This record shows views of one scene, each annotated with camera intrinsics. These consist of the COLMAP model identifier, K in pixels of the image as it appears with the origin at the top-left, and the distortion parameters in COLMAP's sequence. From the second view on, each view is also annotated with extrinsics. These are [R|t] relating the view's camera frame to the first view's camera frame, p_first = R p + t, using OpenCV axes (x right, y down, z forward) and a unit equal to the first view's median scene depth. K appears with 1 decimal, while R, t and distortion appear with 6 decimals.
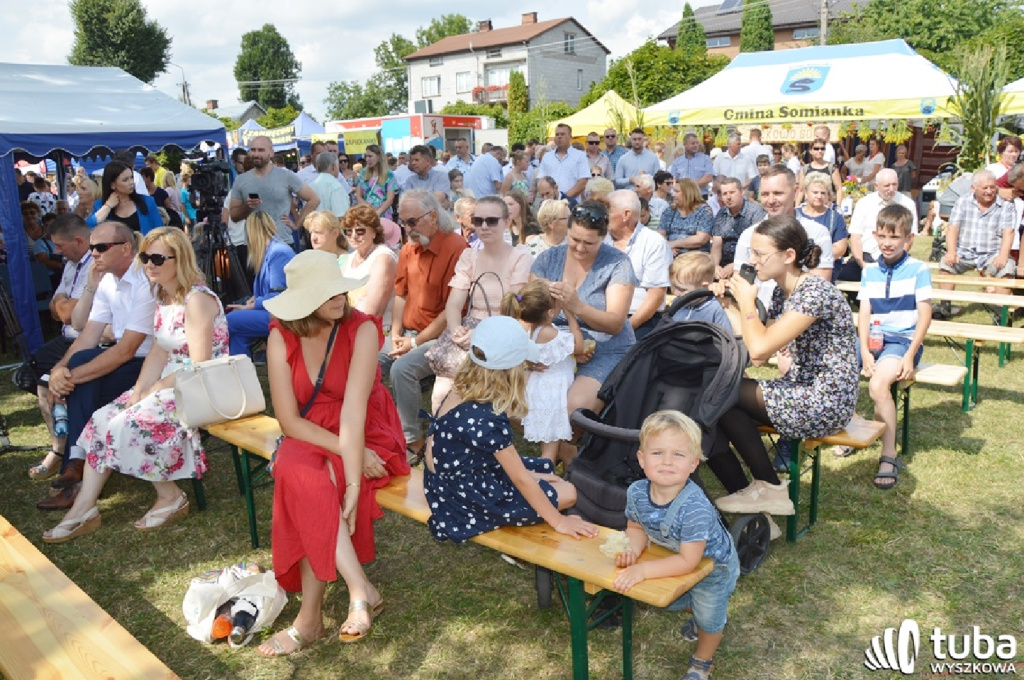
lens RADIAL K [[801.5, 0, 506.5], [0, 801.5, 343.0], [0, 0, 1]] dist [-0.153548, 0.112169]
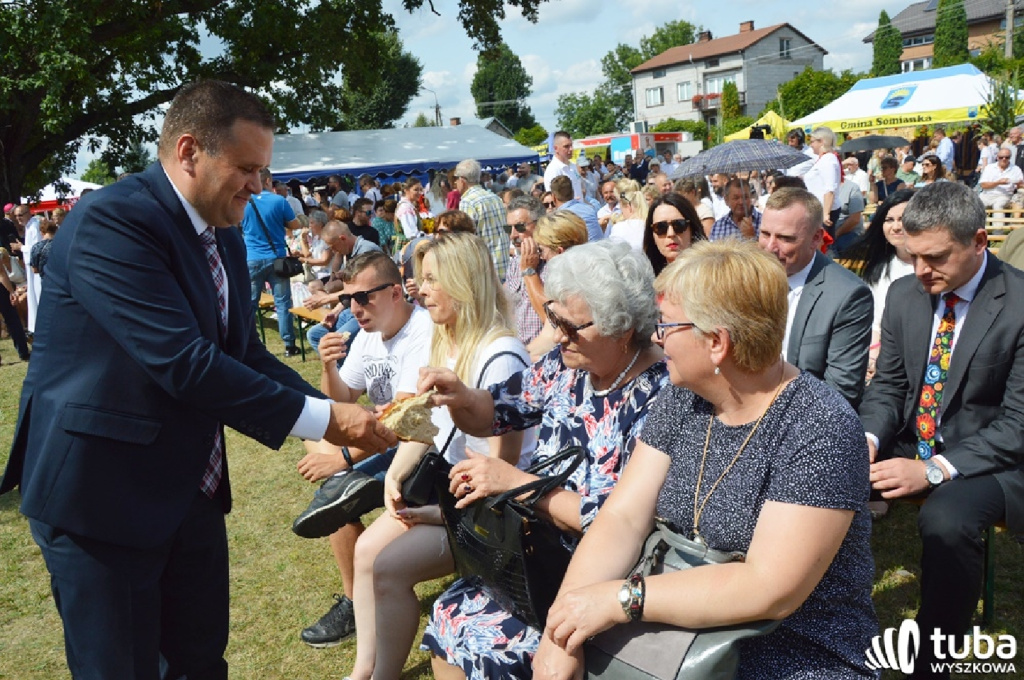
lens RADIAL K [[852.9, 0, 512.1], [0, 852.9, 343.7], [0, 0, 1]] dist [-0.145186, 0.162041]
pose [[0.964029, 0.003812, -0.265770, 0.024747], [-0.008834, 0.999804, -0.017704, 0.037590], [0.265650, 0.019415, 0.963874, -0.164078]]
